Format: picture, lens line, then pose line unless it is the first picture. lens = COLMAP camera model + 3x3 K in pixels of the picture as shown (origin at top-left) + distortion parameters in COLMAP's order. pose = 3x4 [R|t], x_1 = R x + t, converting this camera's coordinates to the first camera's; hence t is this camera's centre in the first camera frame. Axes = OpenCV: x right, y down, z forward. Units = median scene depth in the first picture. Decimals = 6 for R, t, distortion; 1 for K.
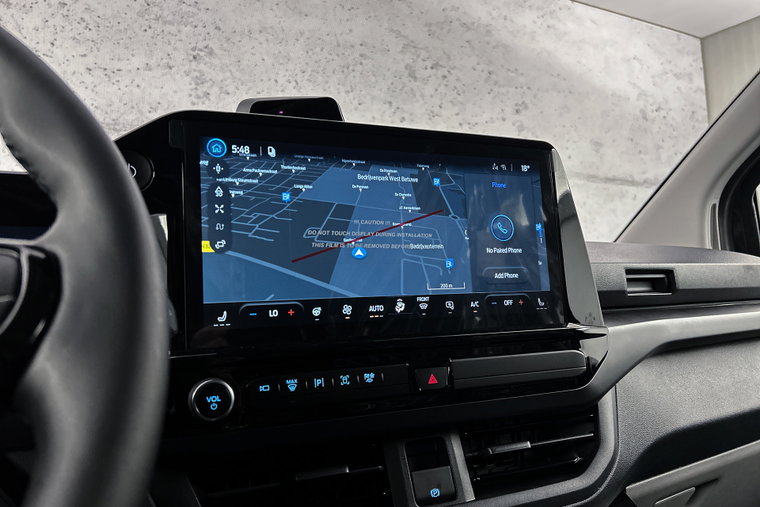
lens RADIAL K [[587.7, 0, 383.7], [0, 587.7, 250.3], [0, 0, 1]] dist [0.058154, -0.068728]
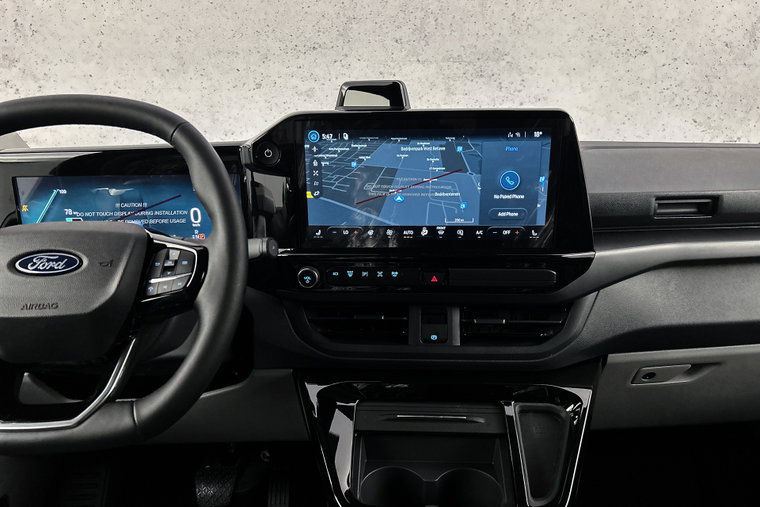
lens RADIAL K [[587.7, 0, 376.0], [0, 587.7, 264.9], [0, 0, 1]] dist [0.058154, -0.068728]
pose [[0.890455, 0.167050, -0.423302, 0.624630], [0.016238, 0.917932, 0.396406, -0.475883], [0.454782, -0.359855, 0.814664, -0.418329]]
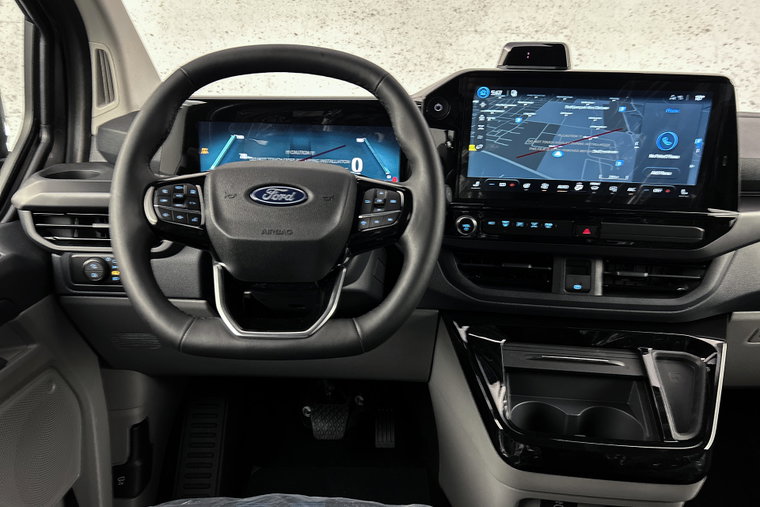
lens RADIAL K [[587.7, 0, 373.5], [0, 587.7, 267.2], [0, 0, 1]] dist [0.058154, -0.068728]
pose [[0.869252, 0.227136, -0.439101, 0.329404], [-0.013067, 0.898451, 0.438879, -0.458087], [0.494196, -0.375759, 0.783949, -0.761952]]
